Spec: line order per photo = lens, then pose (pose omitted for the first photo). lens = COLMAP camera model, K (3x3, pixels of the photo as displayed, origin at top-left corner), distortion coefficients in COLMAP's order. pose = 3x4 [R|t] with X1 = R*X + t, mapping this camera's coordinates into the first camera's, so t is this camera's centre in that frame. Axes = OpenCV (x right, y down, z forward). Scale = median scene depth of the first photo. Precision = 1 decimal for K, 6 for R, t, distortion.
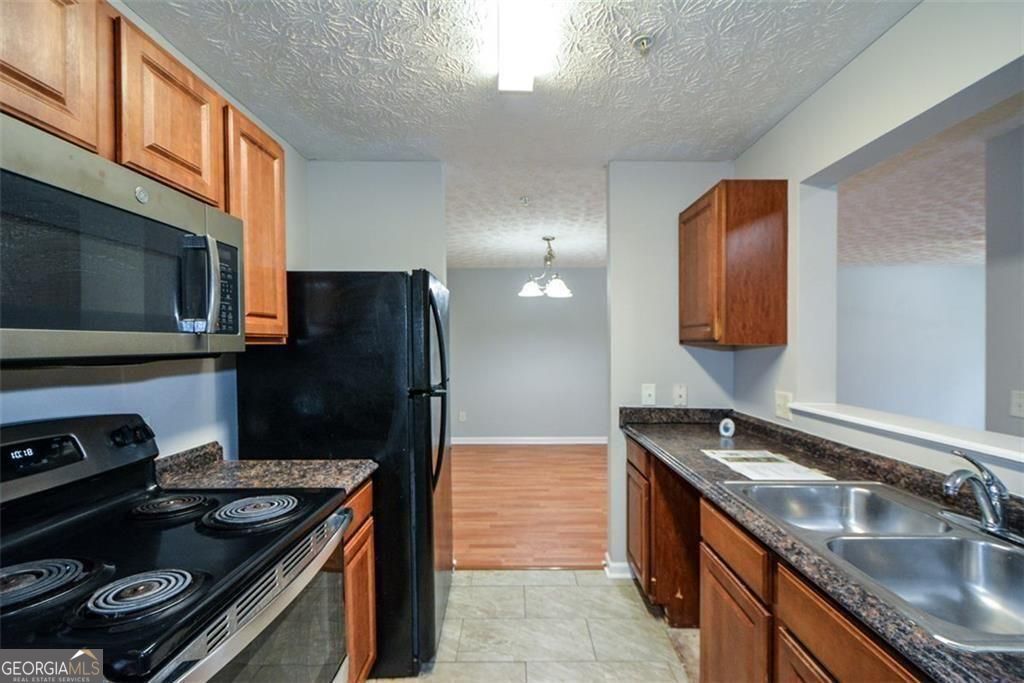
lens RADIAL K [[456.2, 0, 521.0], [0, 456.2, 357.5], [0, 0, 1]] dist [0.009558, -0.005885]
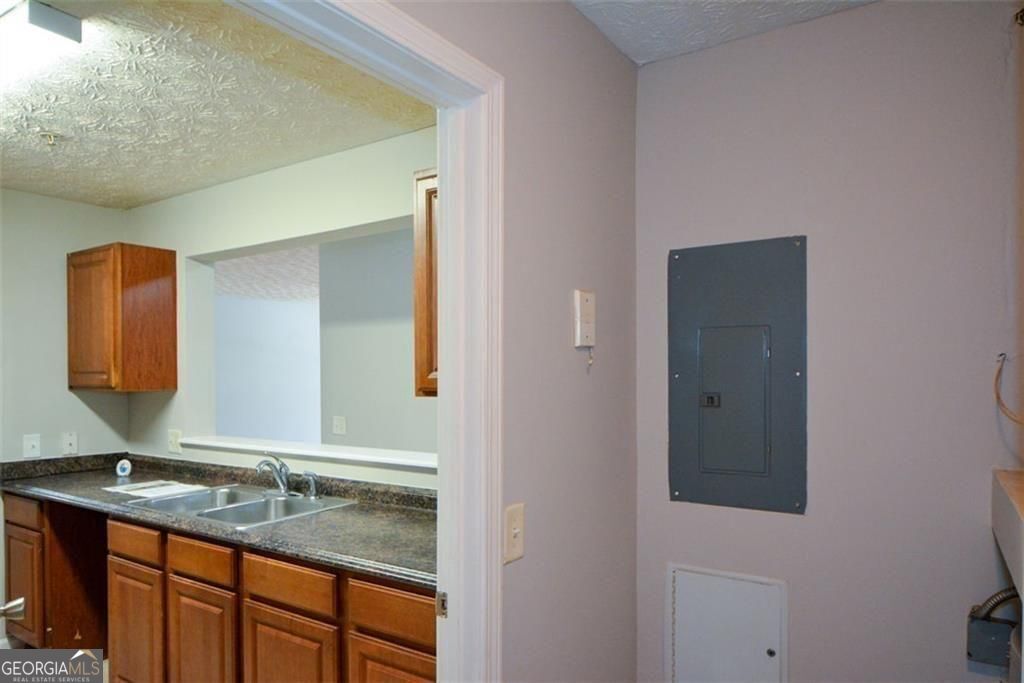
lens RADIAL K [[639.6, 0, 497.9], [0, 639.6, 355.7], [0, 0, 1]] dist [0.003944, -0.013596]
pose [[0.561333, 0.013971, 0.827472, -0.393270], [0.033910, 0.998630, -0.039864, -0.025982], [-0.826895, 0.050436, 0.560090, -0.754549]]
